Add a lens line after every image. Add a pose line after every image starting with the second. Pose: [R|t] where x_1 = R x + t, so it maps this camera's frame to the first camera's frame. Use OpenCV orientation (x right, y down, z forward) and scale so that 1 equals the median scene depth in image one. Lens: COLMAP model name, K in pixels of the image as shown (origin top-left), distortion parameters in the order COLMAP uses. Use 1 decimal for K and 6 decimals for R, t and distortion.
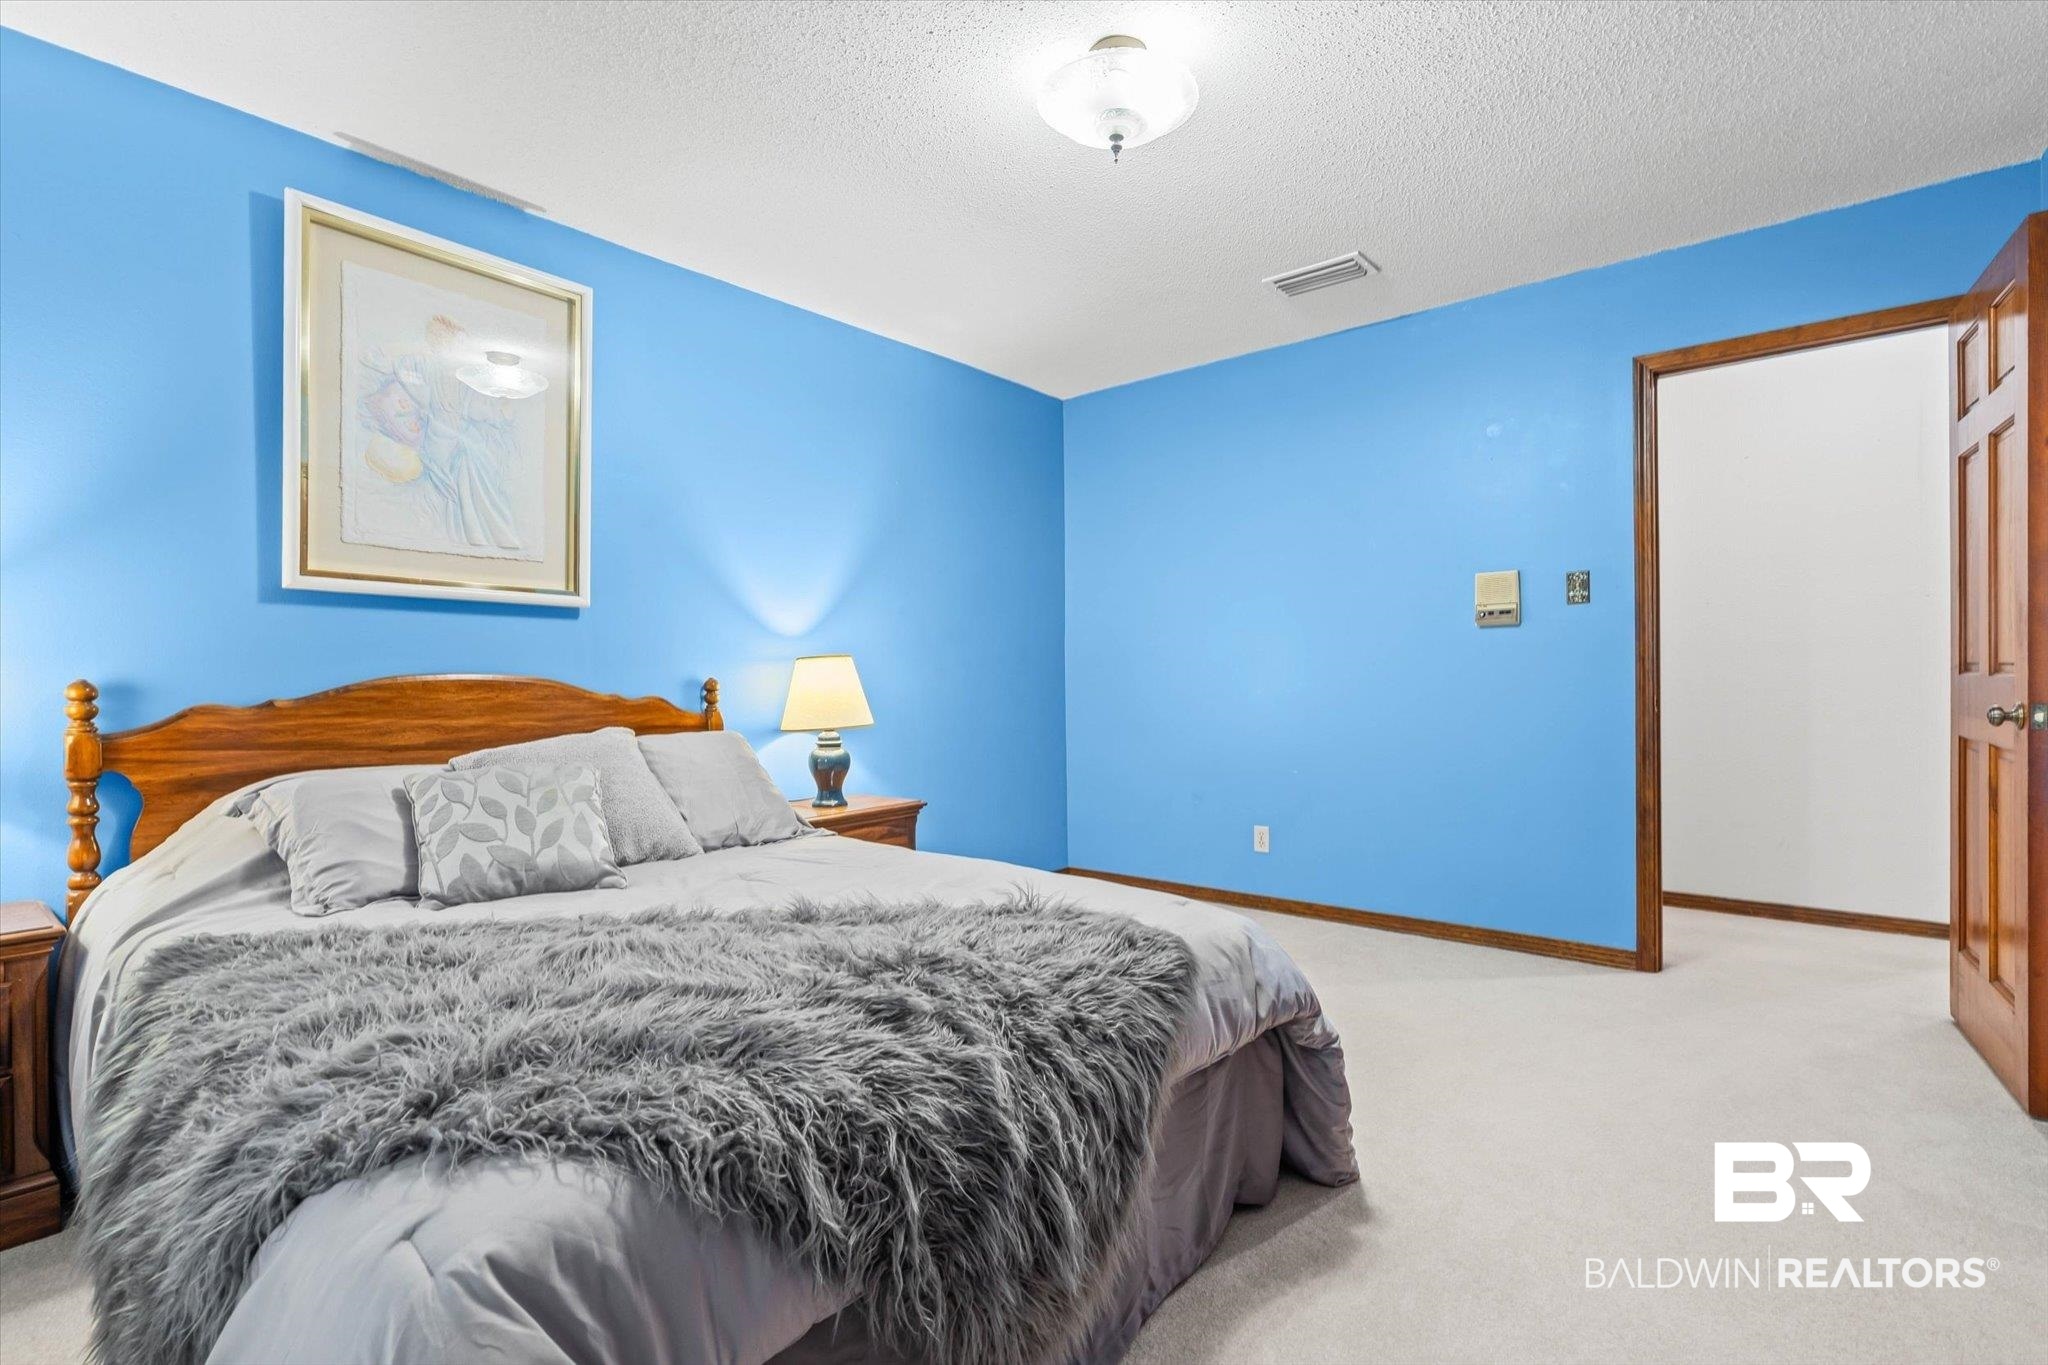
lens RADIAL K [[945.1, 0, 1023.8], [0, 945.1, 684.2], [0, 0, 1]] dist [0.006350, 0.001164]
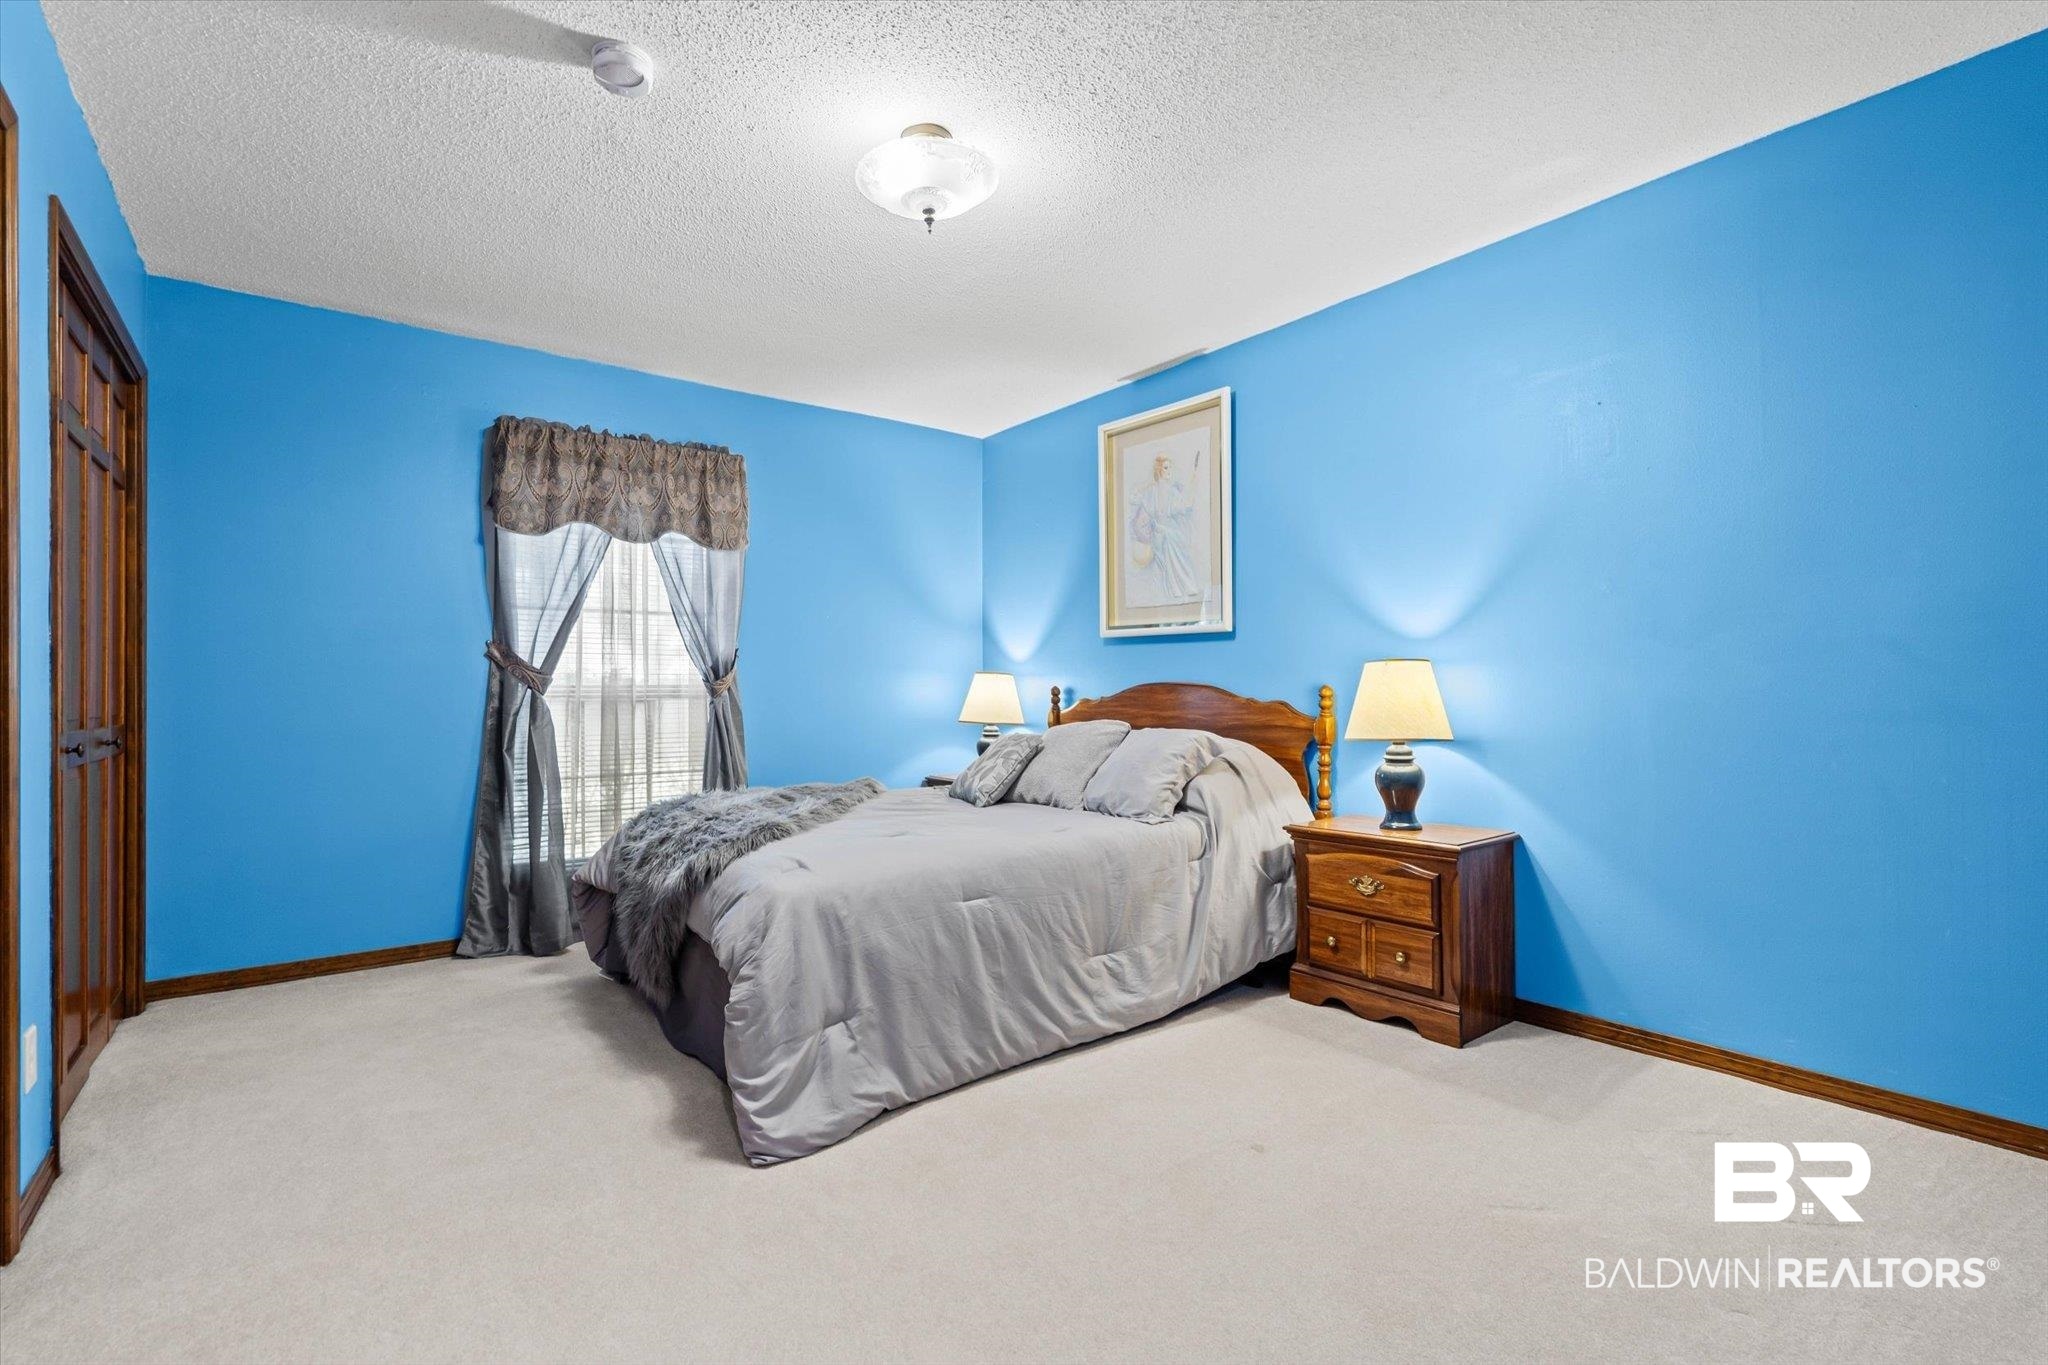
lens RADIAL K [[945.1, 0, 1023.8], [0, 945.1, 675.8], [0, 0, 1]] dist [0.006350, 0.001164]
pose [[-0.212307, -0.001462, -0.977202, 0.951894], [0.003737, 0.999990, -0.002308, -0.018370], [0.977196, -0.004142, -0.212300, 1.084477]]
